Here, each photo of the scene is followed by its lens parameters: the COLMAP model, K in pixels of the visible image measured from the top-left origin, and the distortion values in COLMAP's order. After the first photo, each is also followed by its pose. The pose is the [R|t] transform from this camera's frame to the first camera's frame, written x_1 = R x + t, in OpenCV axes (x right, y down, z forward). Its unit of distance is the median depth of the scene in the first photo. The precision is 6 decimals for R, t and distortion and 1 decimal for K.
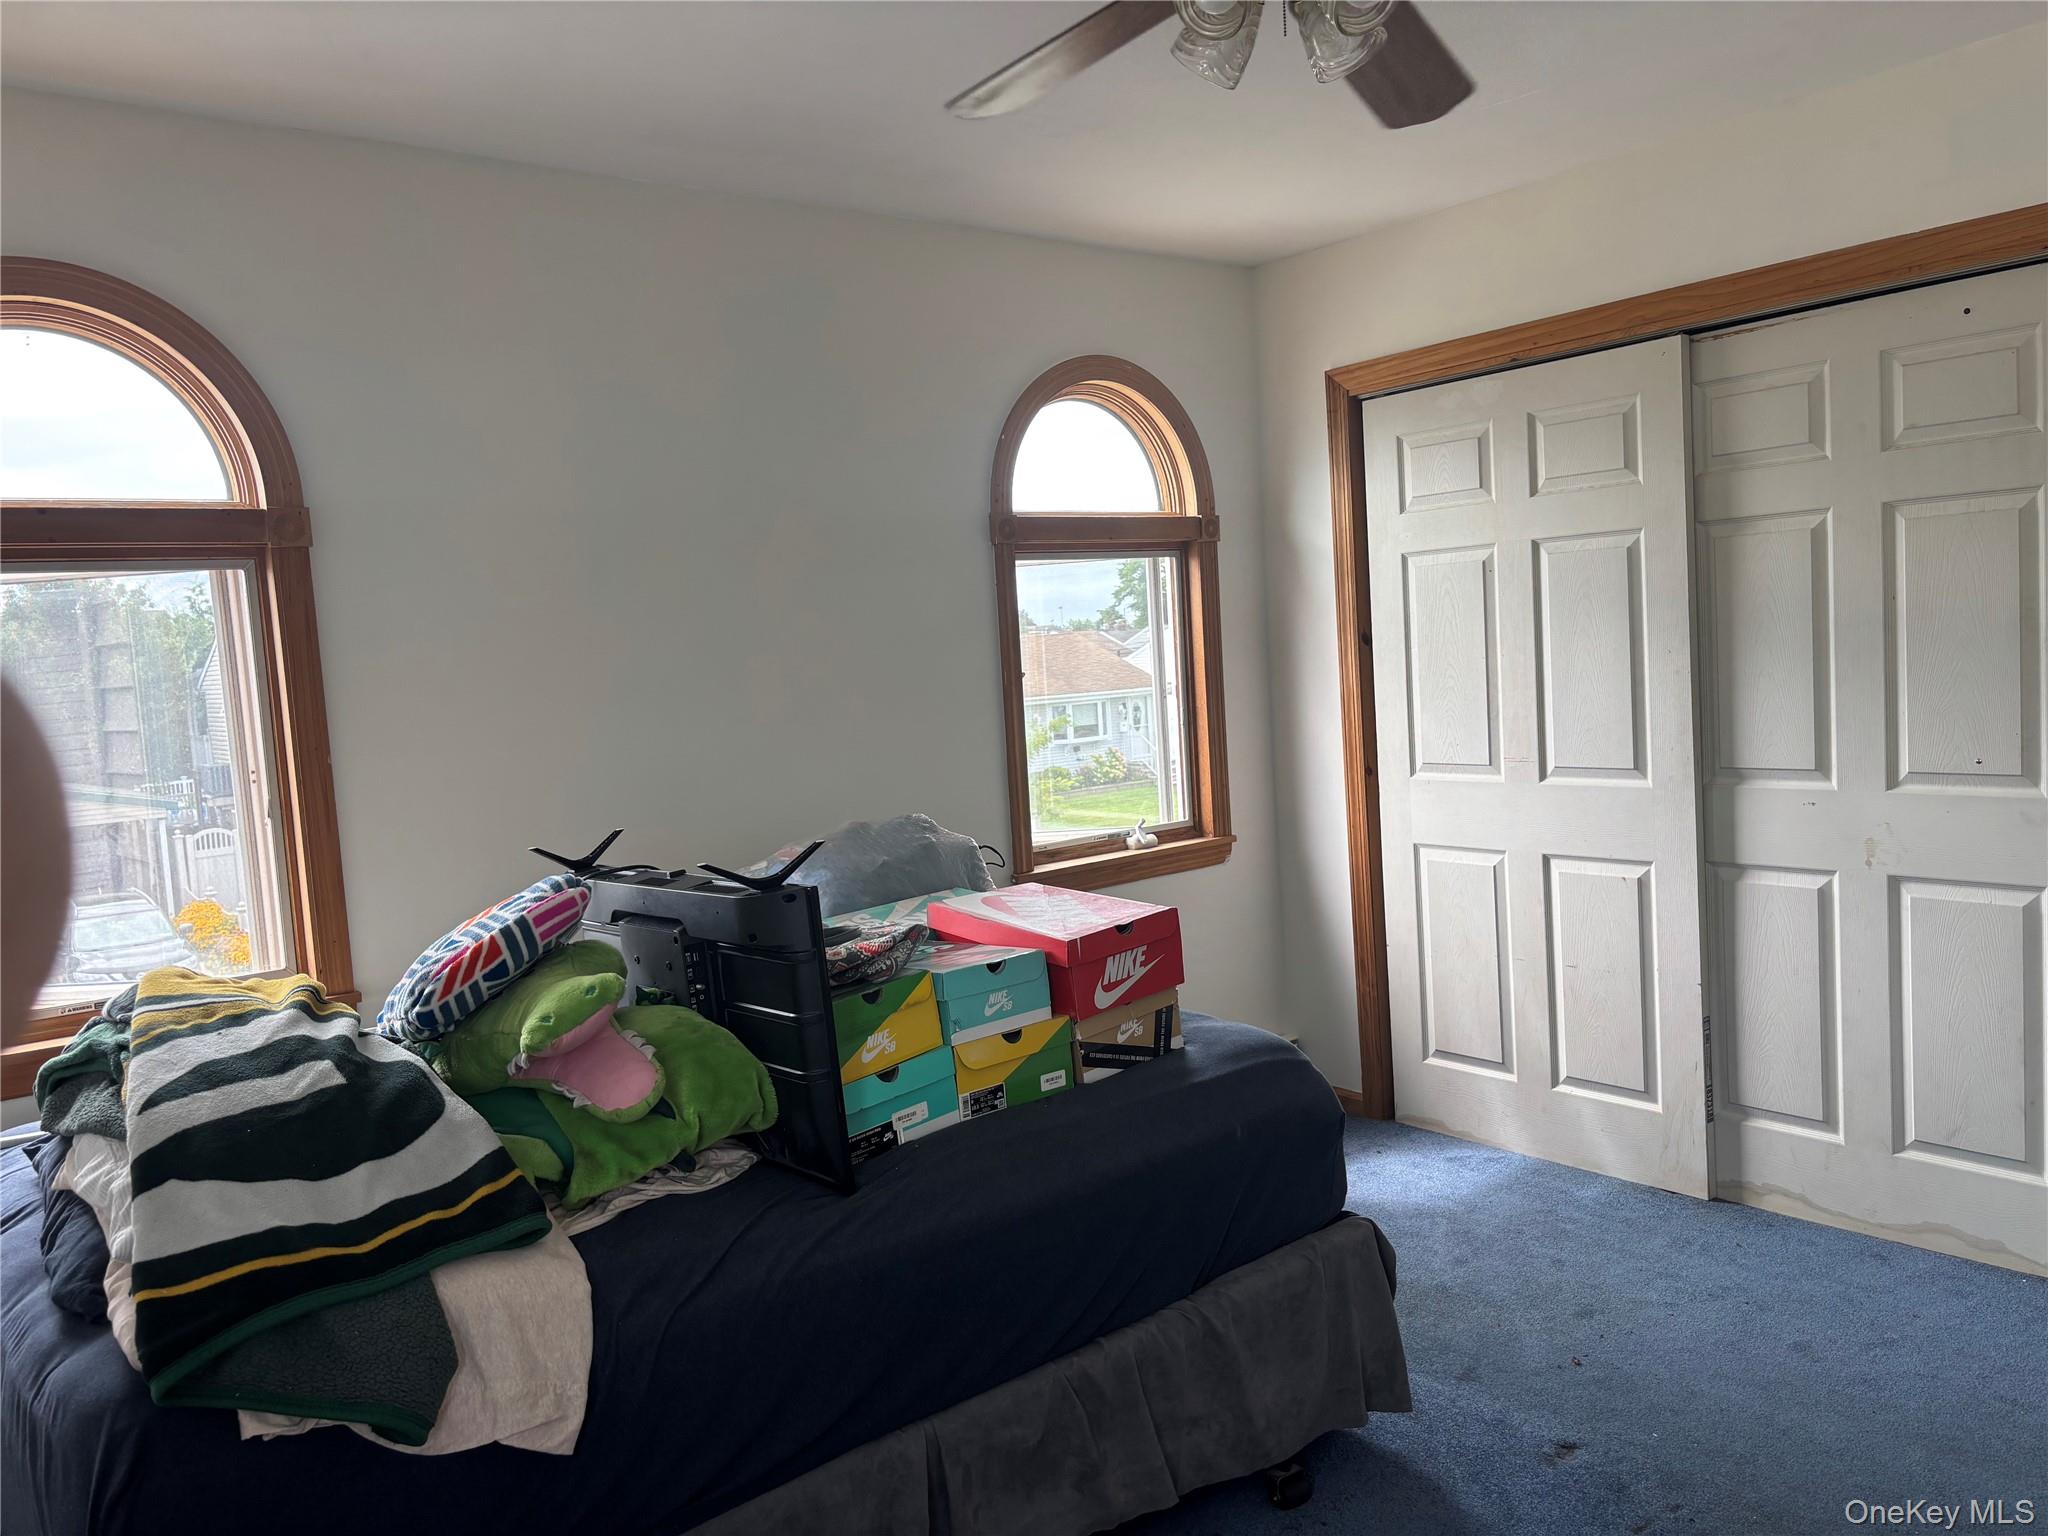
lens RADIAL K [[1542.2, 0, 1024.0], [0, 1542.2, 768.0], [0, 0, 1]] dist [0.124756, -0.000817]
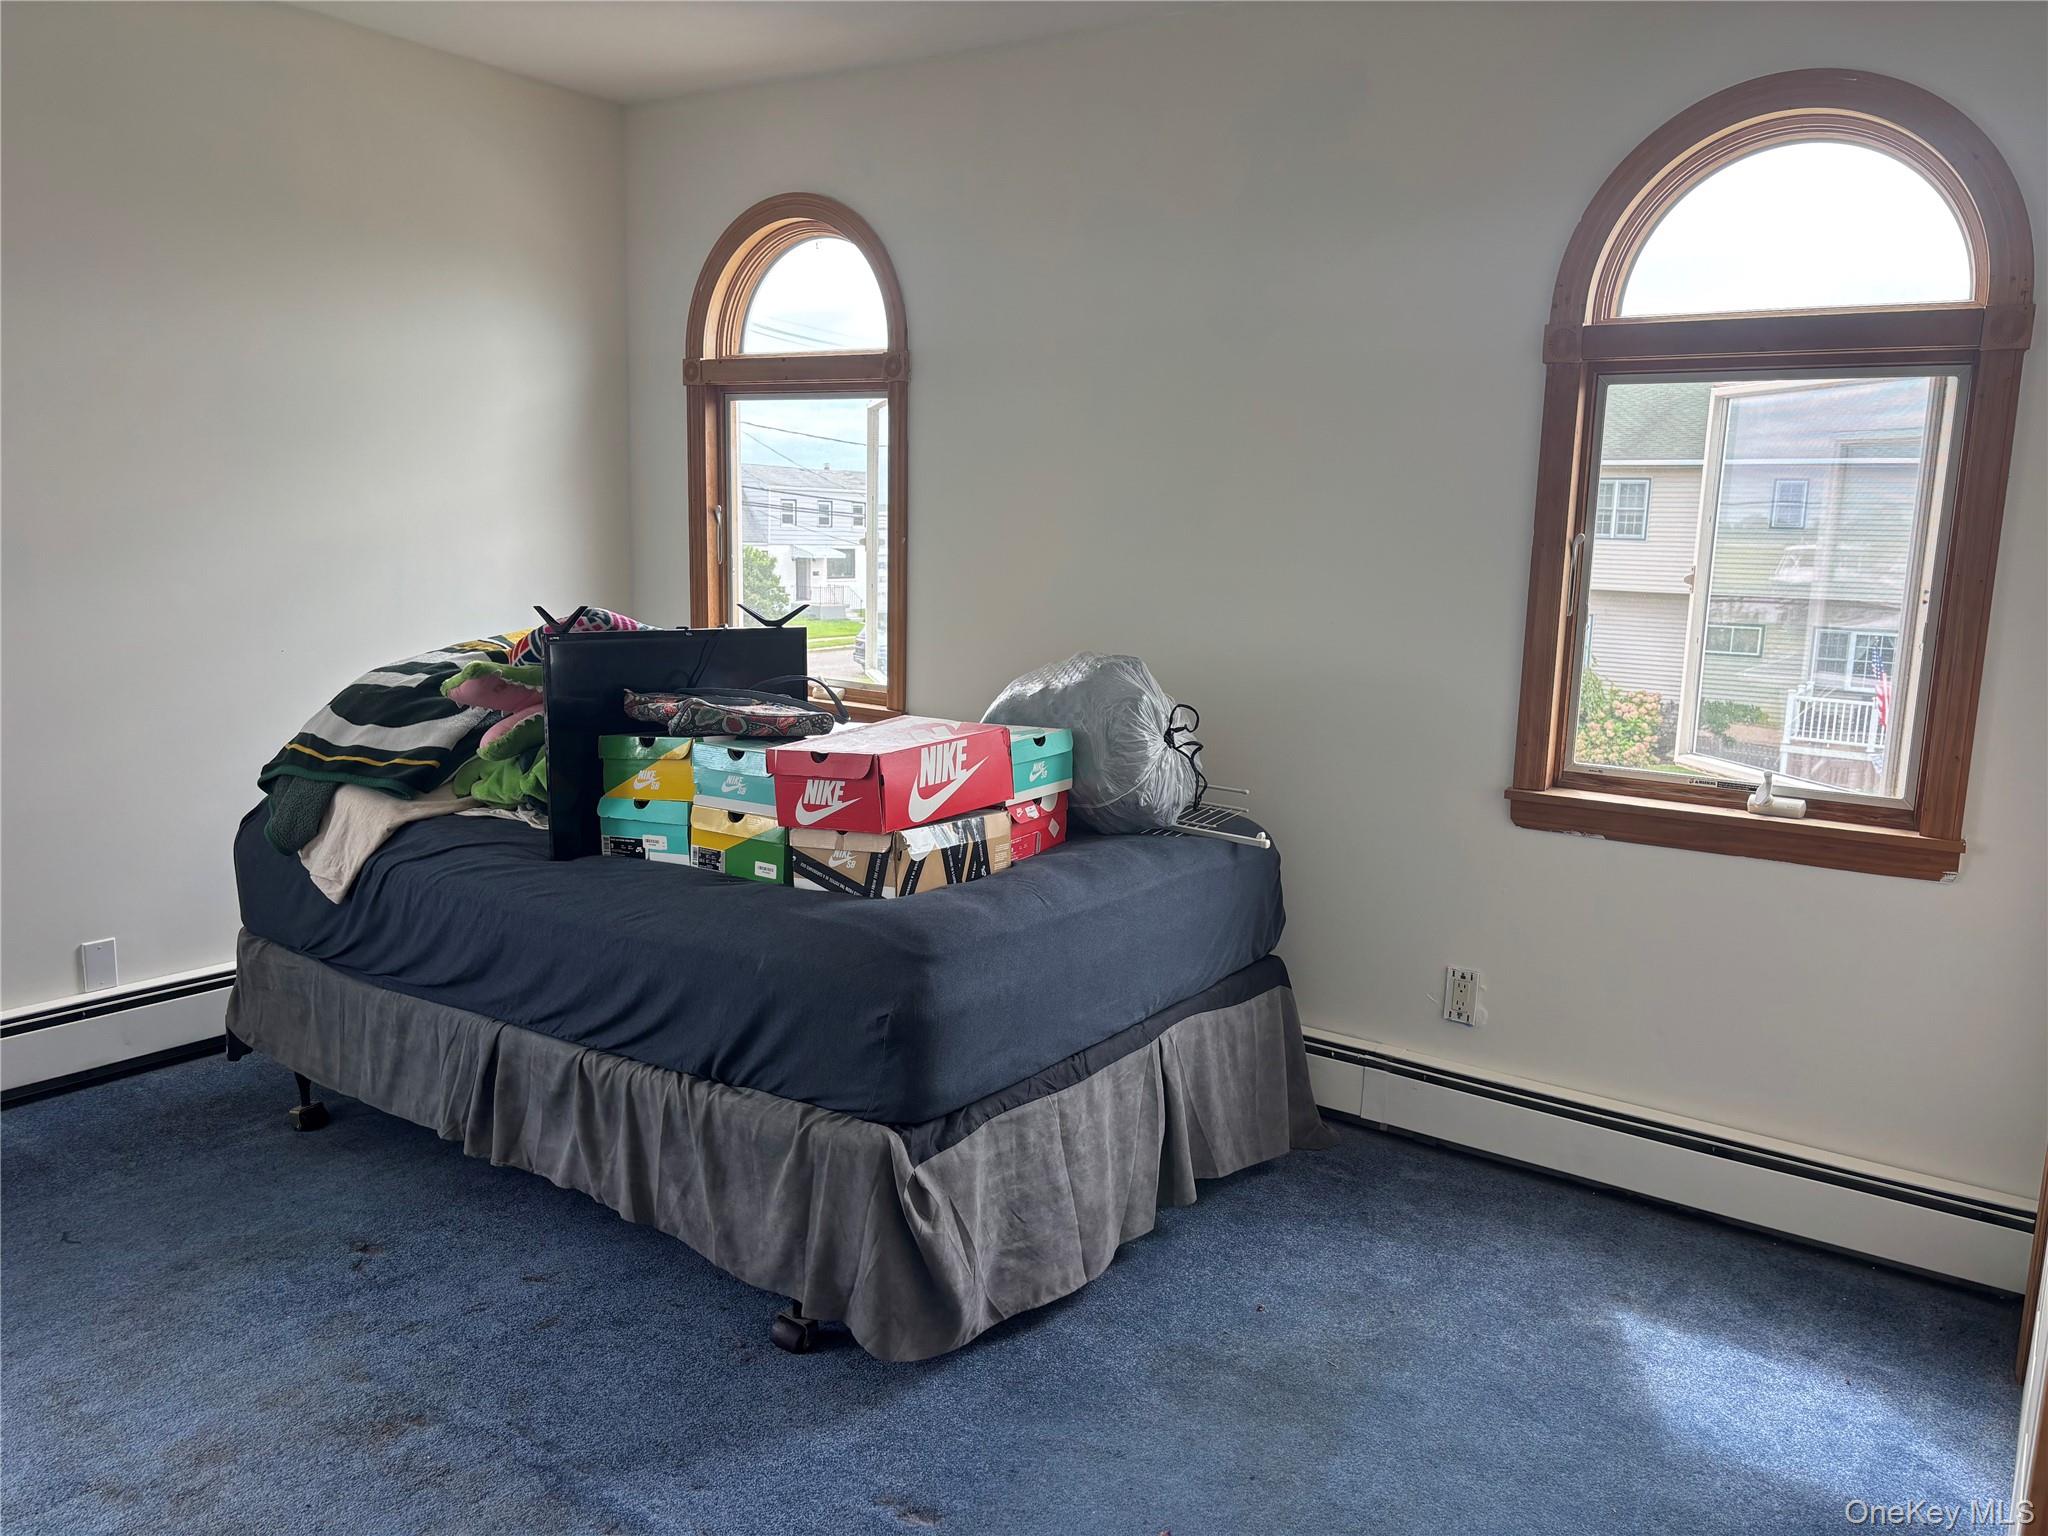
lens RADIAL K [[1590.6, 0, 1021.2], [0, 1590.6, 727.5], [0, 0, 1]] dist [0.135055, -0.000191]
pose [[0.296665, 0.206360, -0.932419, 1.107149], [-0.124819, 0.976377, 0.176375, -0.122615], [0.946789, 0.064059, 0.315414, 0.791447]]
